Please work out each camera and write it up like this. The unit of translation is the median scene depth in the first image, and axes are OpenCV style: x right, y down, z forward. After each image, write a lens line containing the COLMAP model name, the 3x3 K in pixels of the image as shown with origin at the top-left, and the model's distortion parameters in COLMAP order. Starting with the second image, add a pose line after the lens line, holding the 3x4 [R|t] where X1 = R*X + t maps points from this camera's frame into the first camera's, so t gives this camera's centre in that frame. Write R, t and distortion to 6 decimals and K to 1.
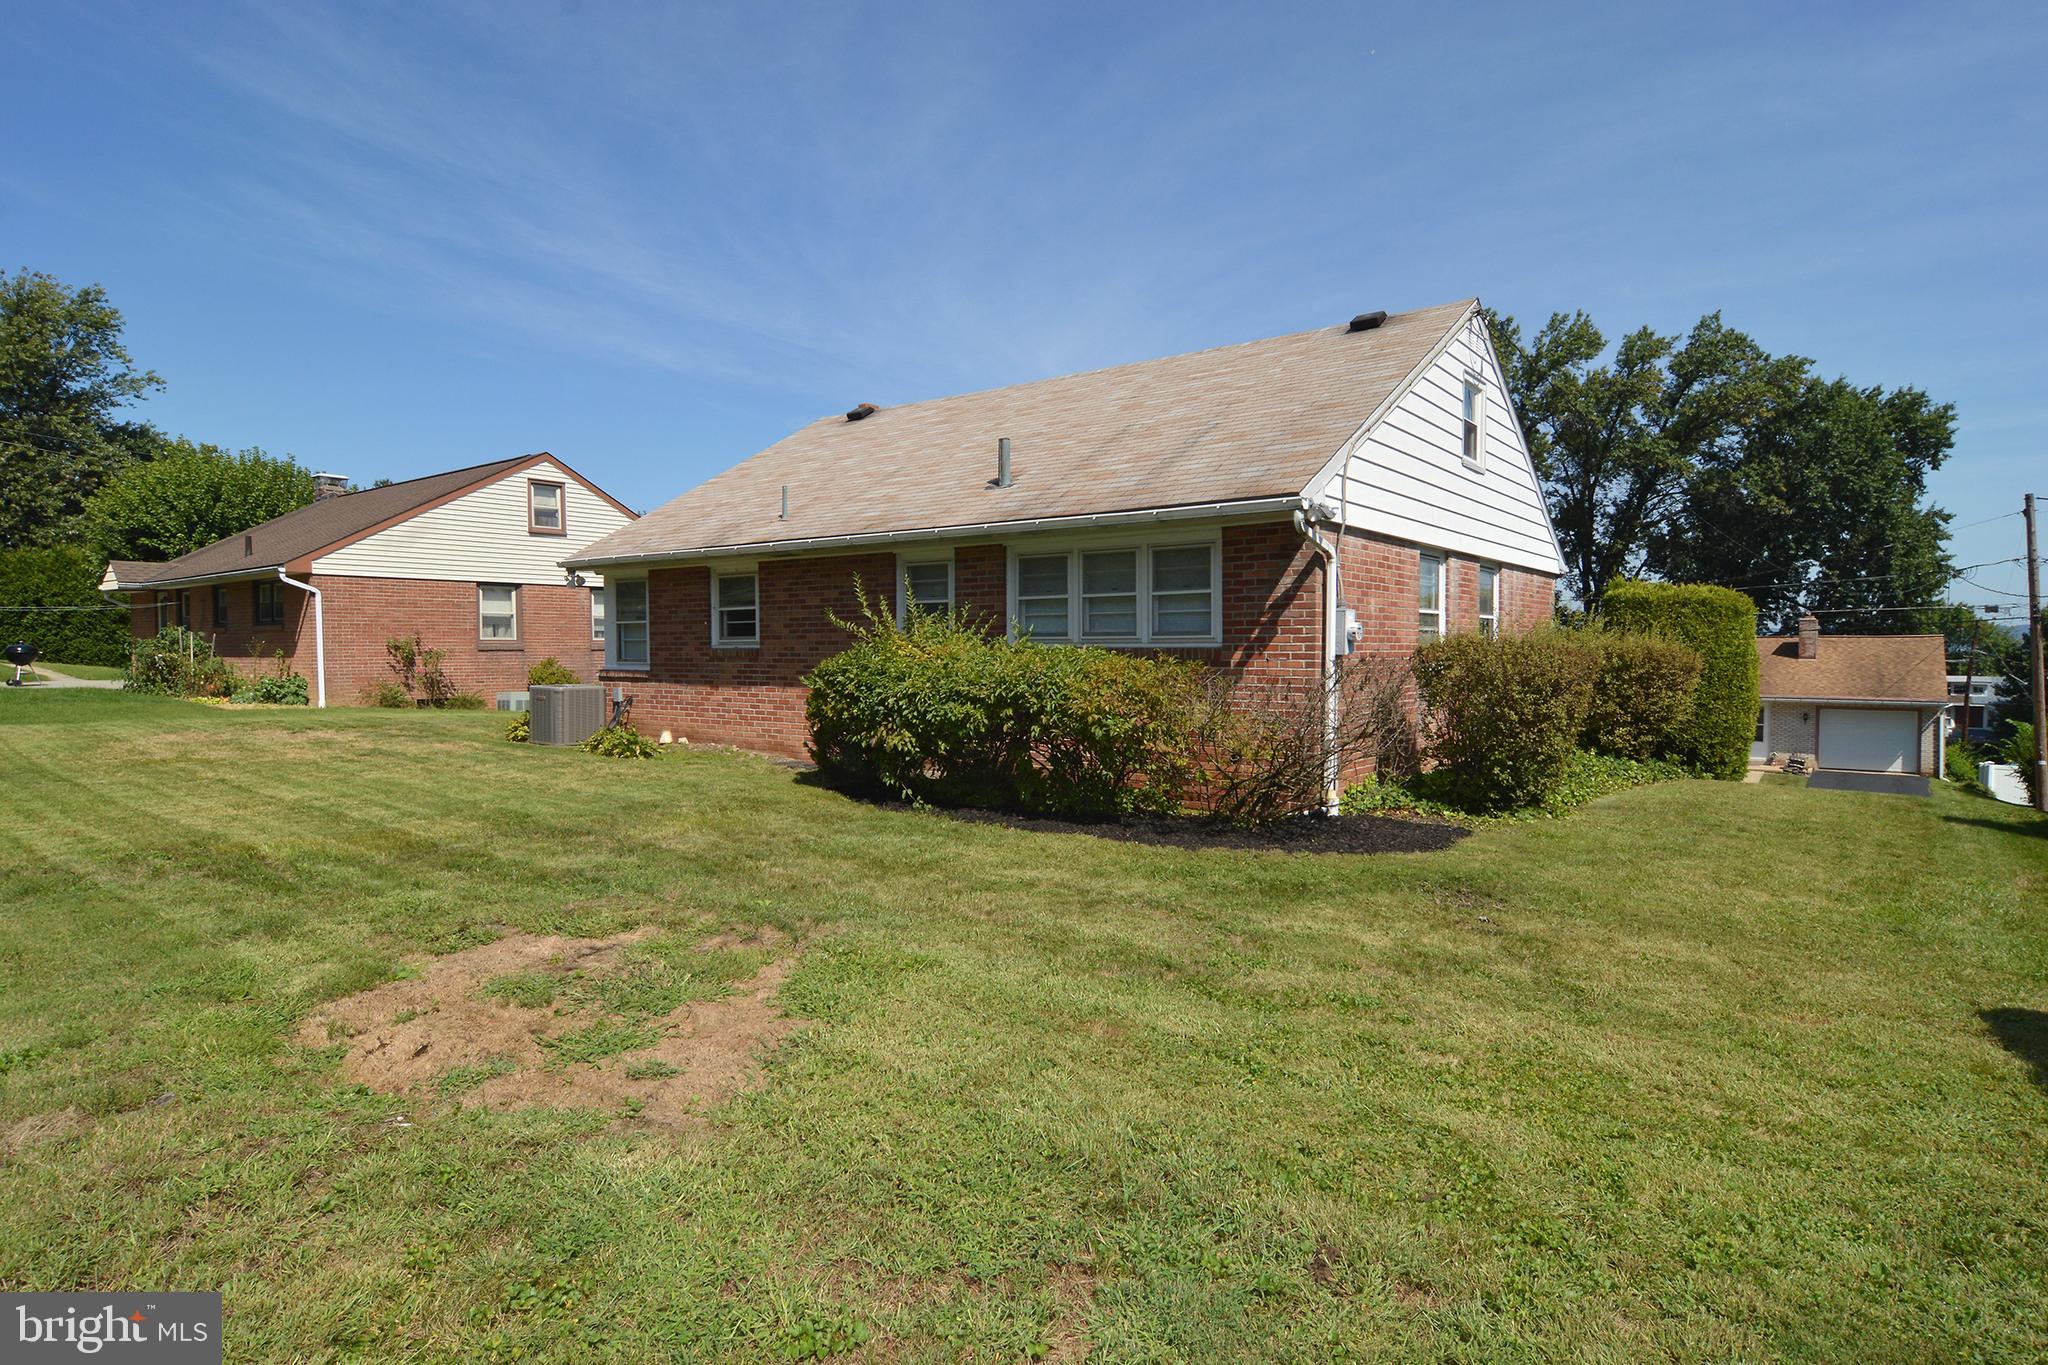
lens RADIAL K [[1126.7, 0, 1063.7], [0, 1126.7, 681.8], [0, 0, 1]] dist [-0.008397, -0.006025]
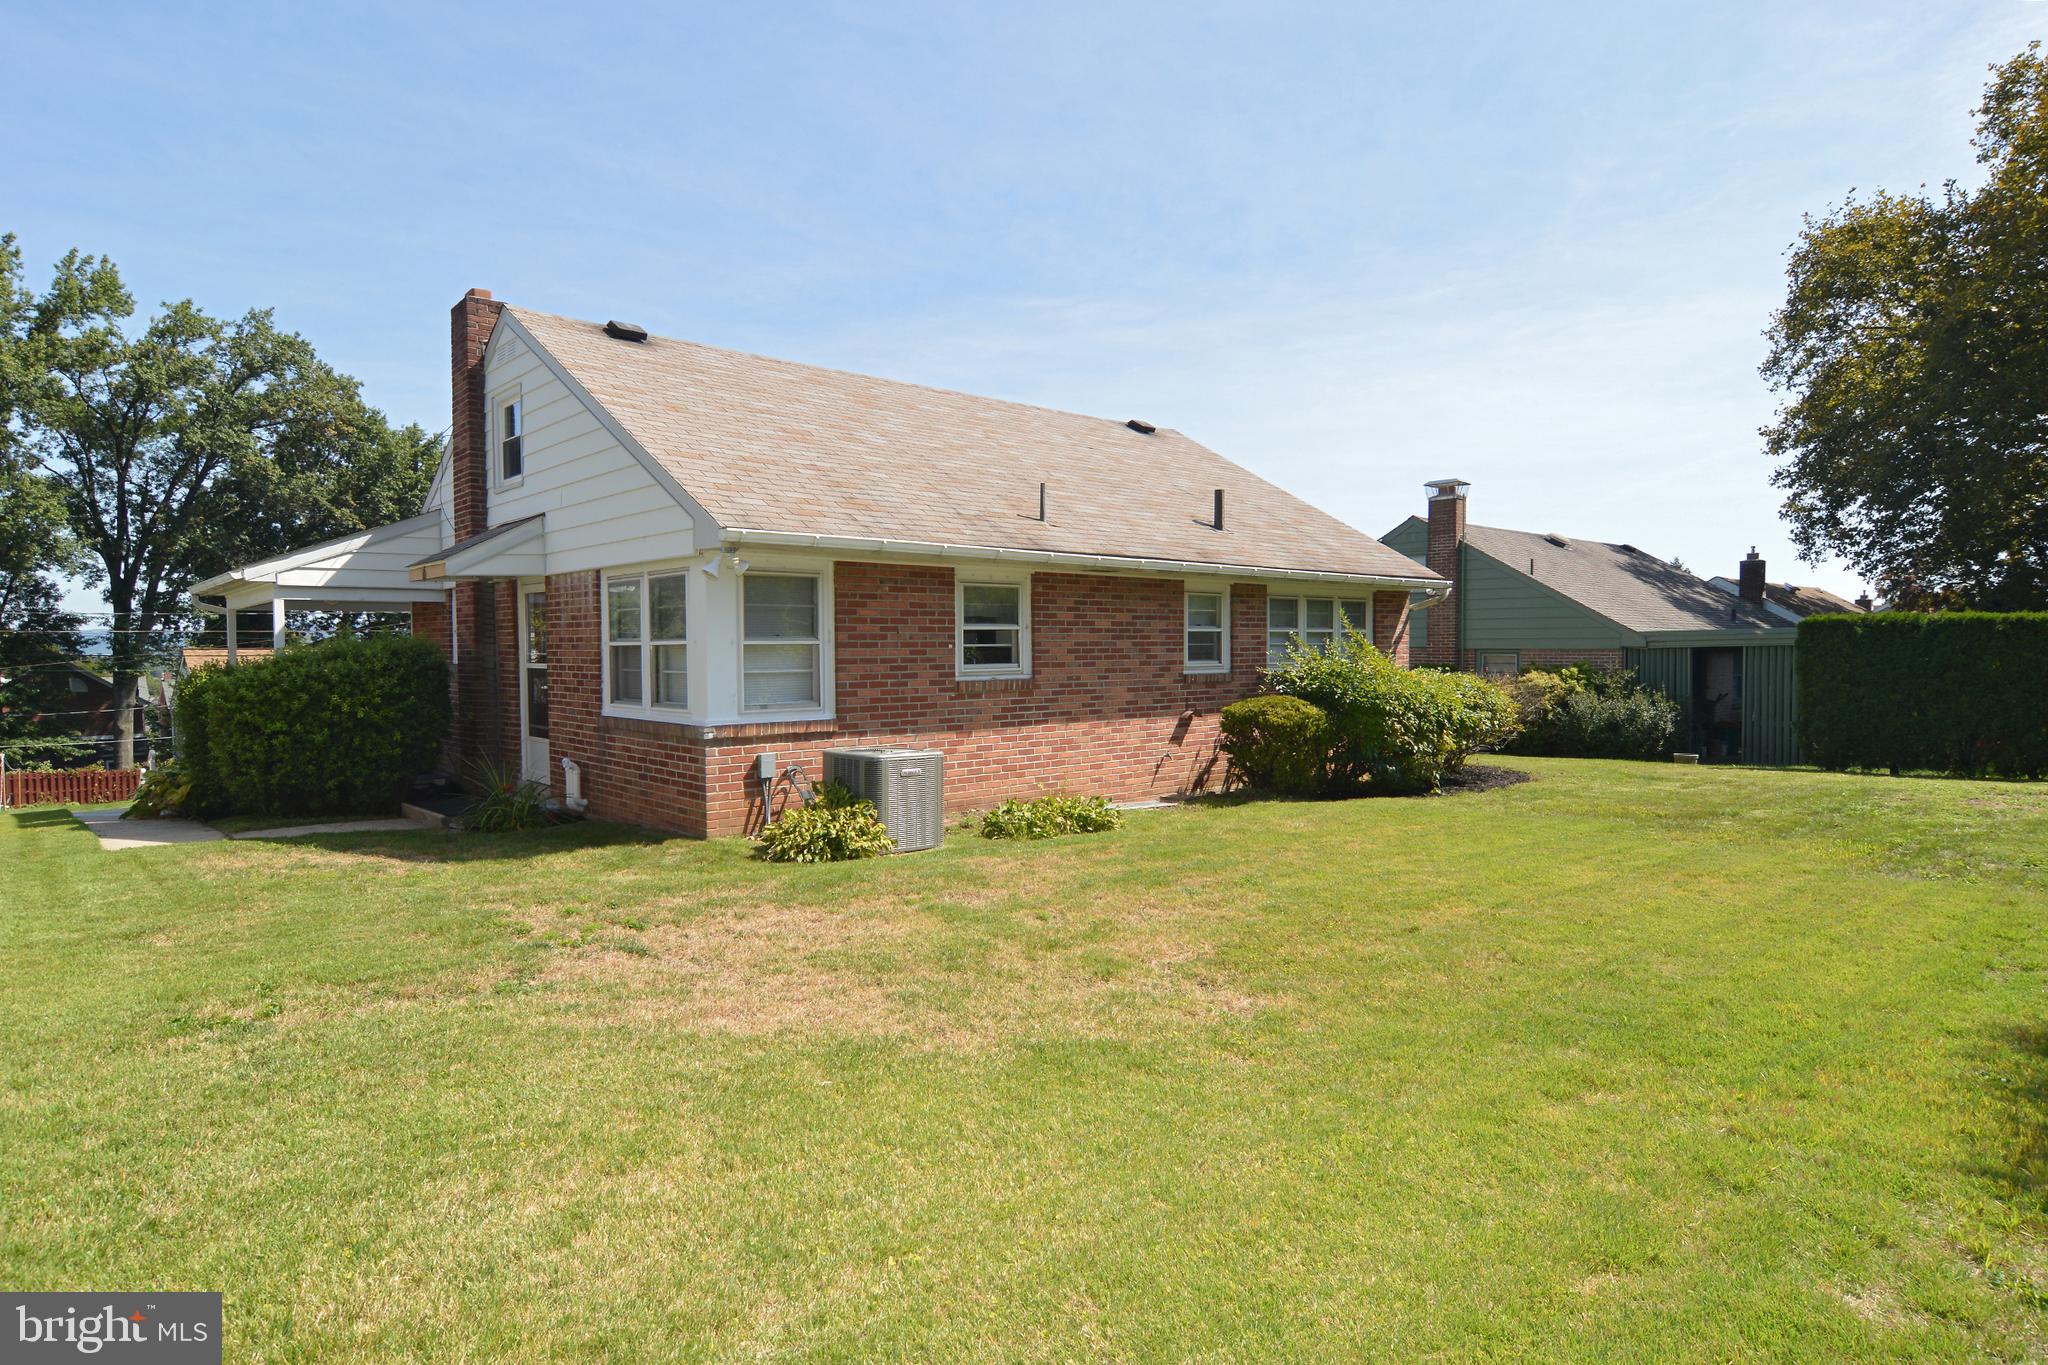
lens RADIAL K [[1126.7, 0, 1036.6], [0, 1126.7, 674.3], [0, 0, 1]] dist [-0.008397, -0.006025]
pose [[0.197102, -0.021828, 0.980140, -1.090090], [0.035993, 0.999239, 0.015015, -0.046012], [-0.979722, 0.032319, 0.197738, 0.855509]]
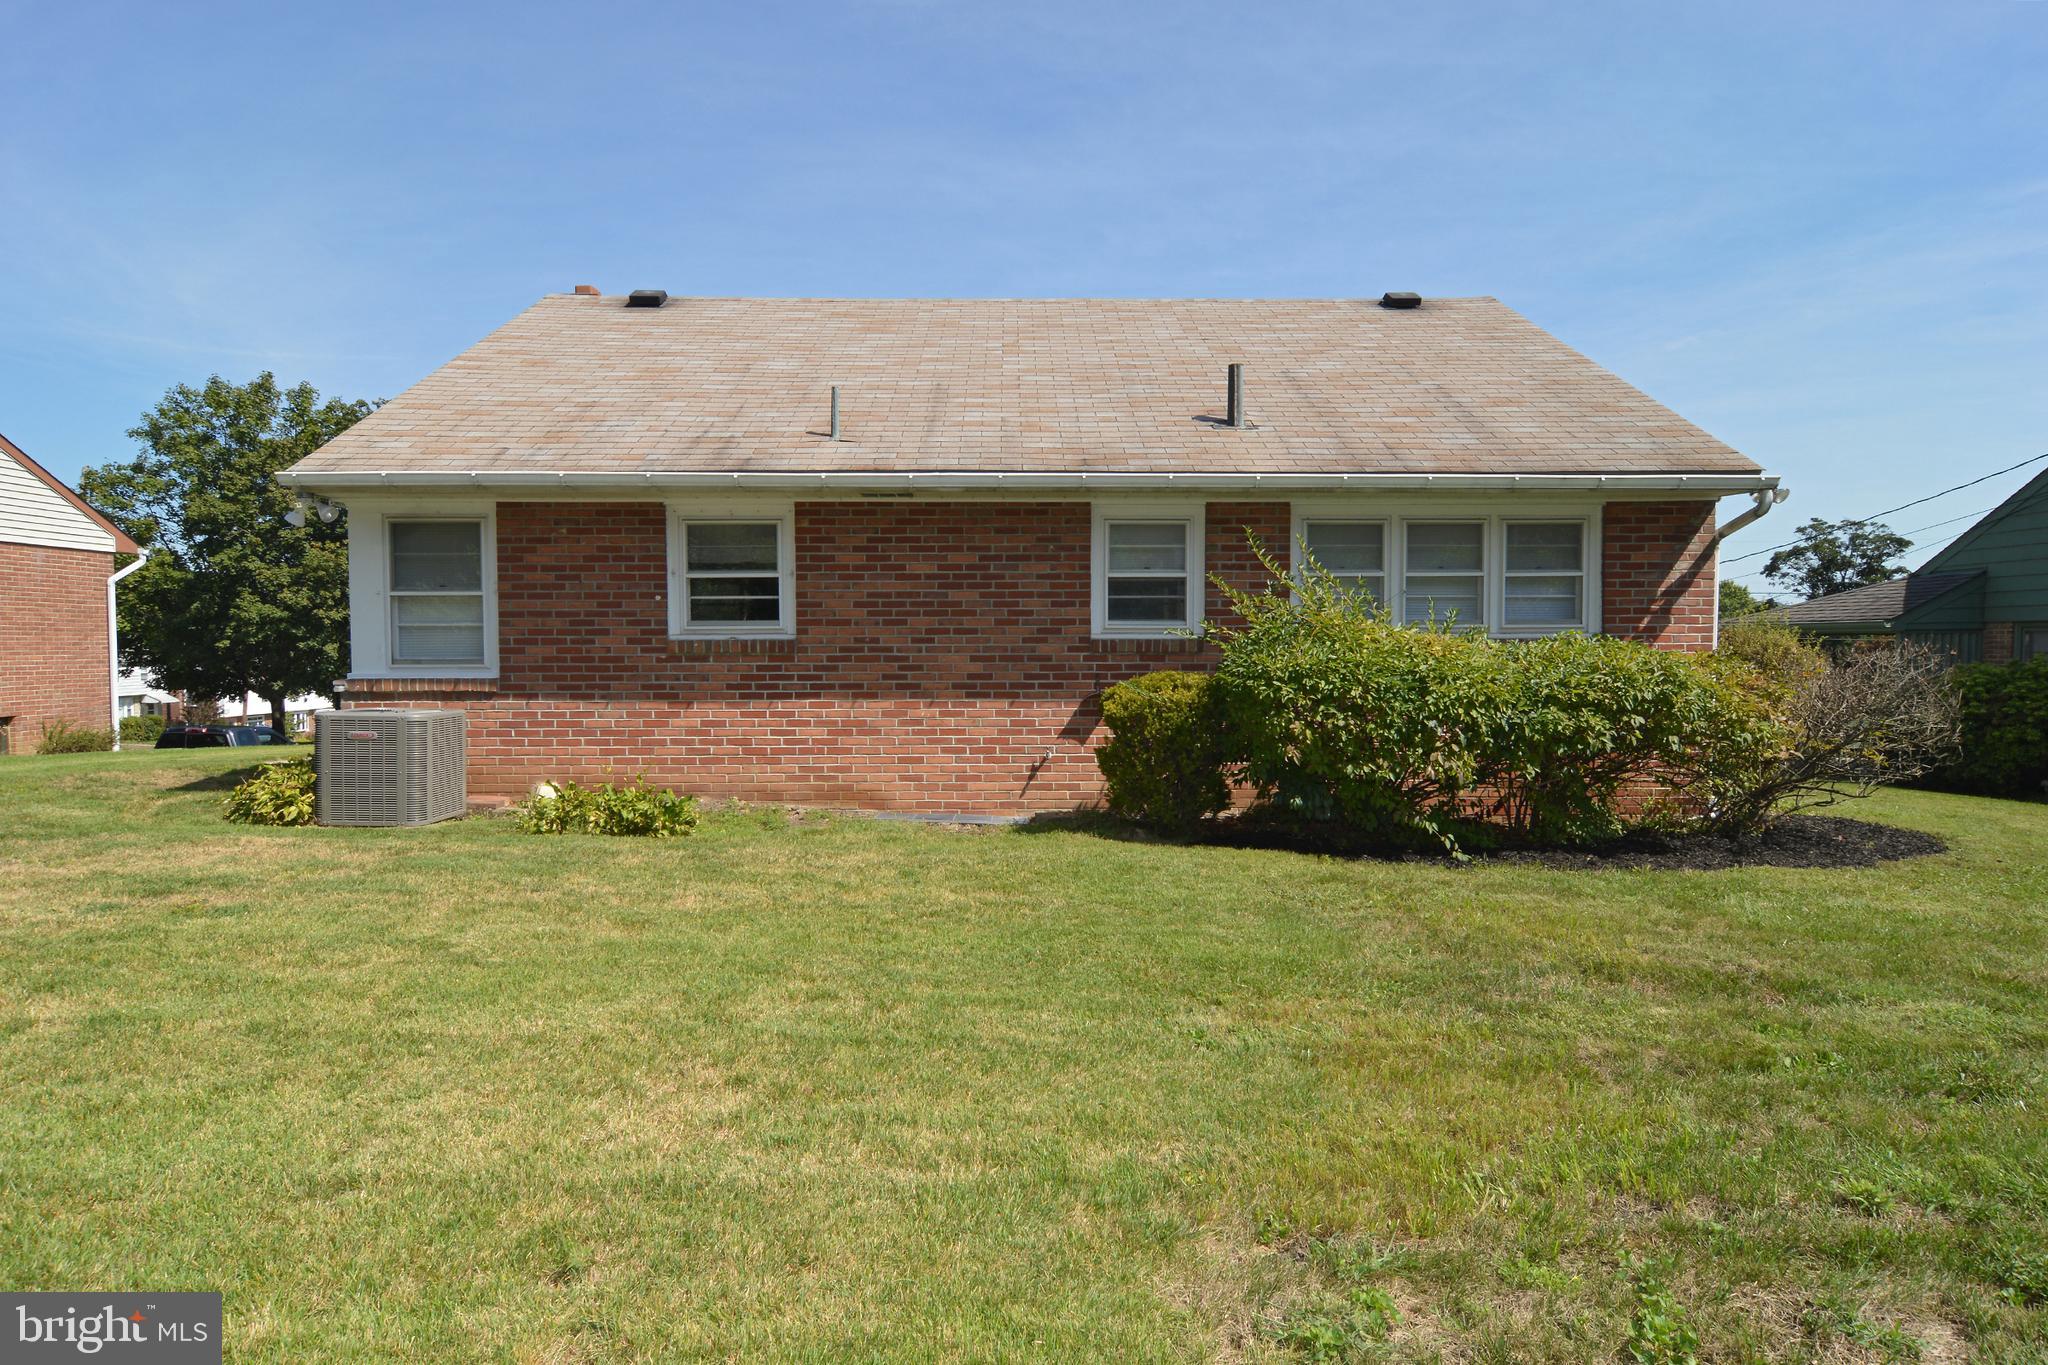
lens RADIAL K [[1126.7, 0, 1024.1], [0, 1126.7, 676.2], [0, 0, 1]] dist [-0.008397, -0.006025]
pose [[0.791551, -0.019745, 0.610784, -0.567909], [0.019203, 0.999788, 0.007433, -0.011646], [-0.610801, 0.005846, 0.791763, 0.429296]]
